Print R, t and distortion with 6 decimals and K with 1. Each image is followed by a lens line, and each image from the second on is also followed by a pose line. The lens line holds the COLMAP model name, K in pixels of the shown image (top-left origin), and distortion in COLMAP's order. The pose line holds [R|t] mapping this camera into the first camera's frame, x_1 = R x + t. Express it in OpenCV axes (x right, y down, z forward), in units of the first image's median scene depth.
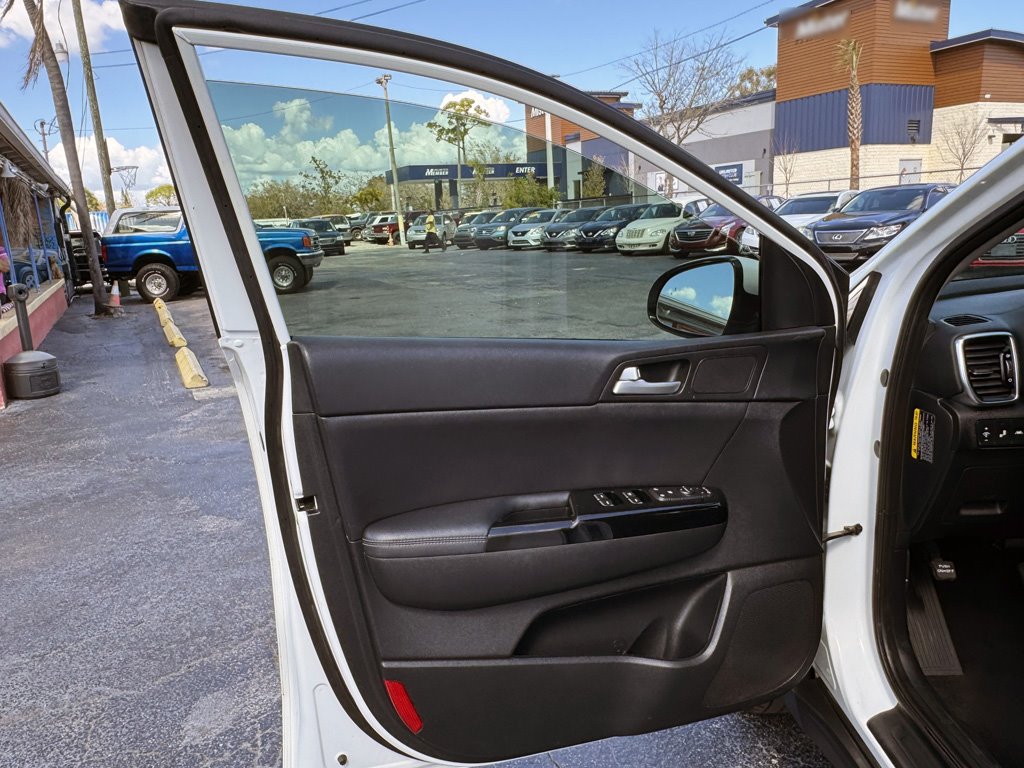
lens RADIAL K [[744.7, 0, 491.6], [0, 744.7, 384.7], [0, 0, 1]] dist [0.007850, -0.001701]
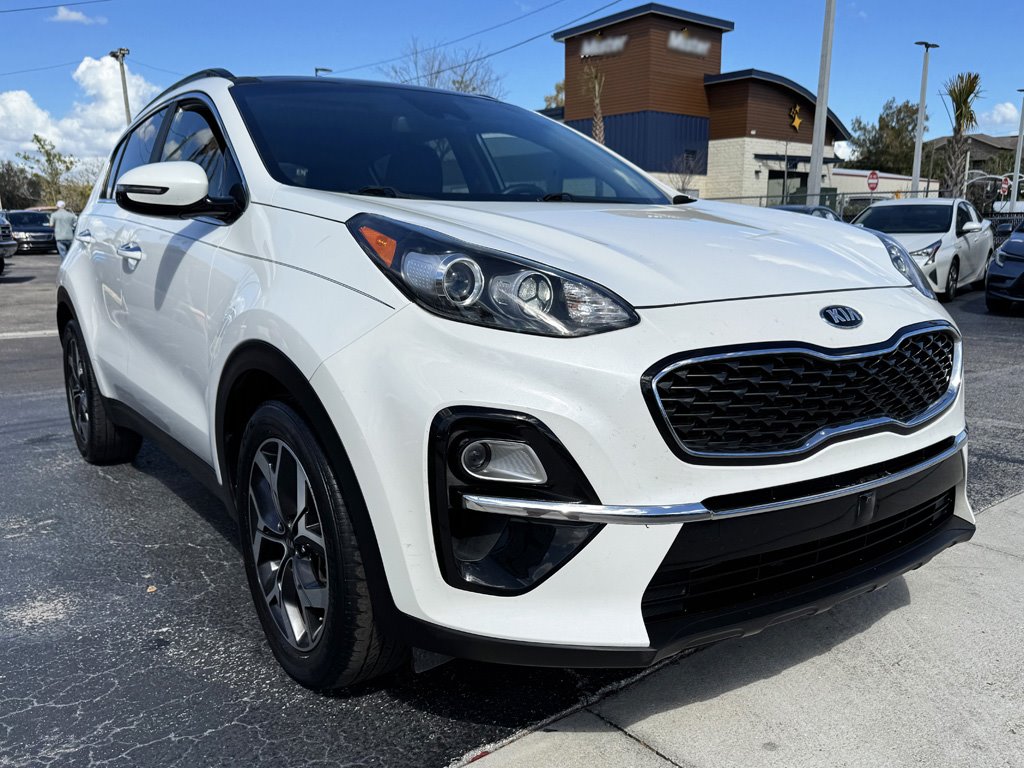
lens RADIAL K [[891.5, 0, 535.0], [0, 891.5, 412.3], [0, 0, 1]] dist [0.081719, -0.129149]
pose [[0.966979, 0.003597, 0.254830, 0.068227], [0.002542, 0.999715, -0.023757, 0.035428], [-0.254843, 0.023621, 0.966694, -0.140934]]
